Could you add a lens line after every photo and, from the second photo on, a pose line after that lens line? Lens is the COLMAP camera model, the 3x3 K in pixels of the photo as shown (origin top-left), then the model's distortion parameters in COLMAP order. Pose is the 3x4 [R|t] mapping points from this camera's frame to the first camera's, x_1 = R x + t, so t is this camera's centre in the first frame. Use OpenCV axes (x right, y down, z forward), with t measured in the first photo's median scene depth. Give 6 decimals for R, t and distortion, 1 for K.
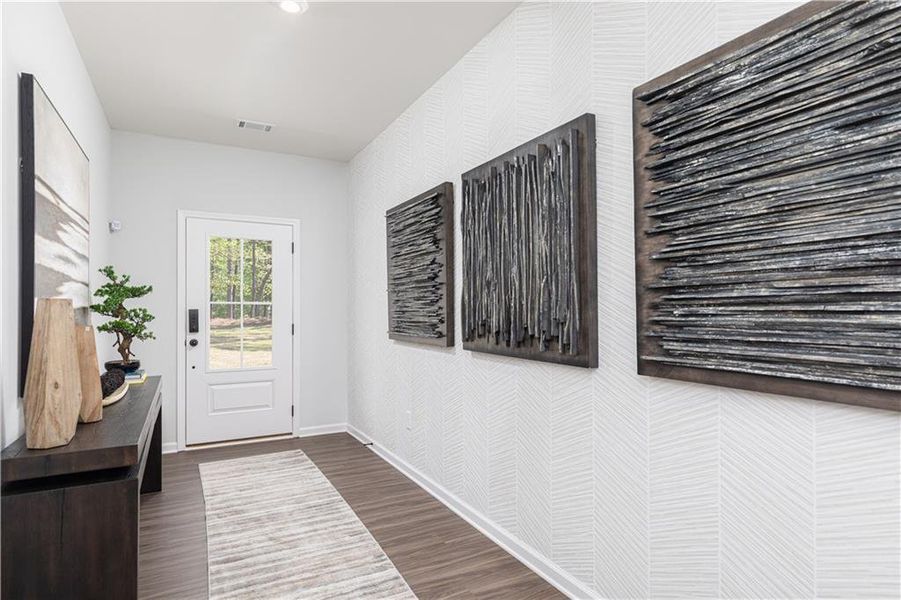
lens RADIAL K [[499.6, 0, 450.5], [0, 499.6, 300.0], [0, 0, 1]] dist [0.000402, 0.000099]
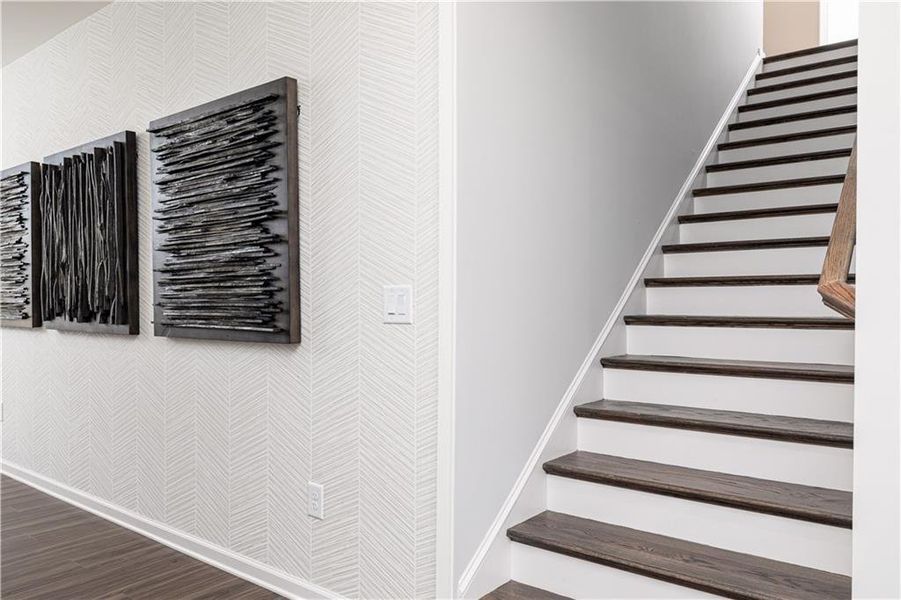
lens RADIAL K [[642.3, 0, 450.5], [0, 642.3, 300.0], [0, 0, 1]] dist [0.003586, 0.000455]
pose [[0.908663, 0.008321, 0.417447, 0.334489], [-0.013980, 0.999847, 0.010501, 0.020835], [-0.417296, -0.015378, 0.908641, -0.792013]]
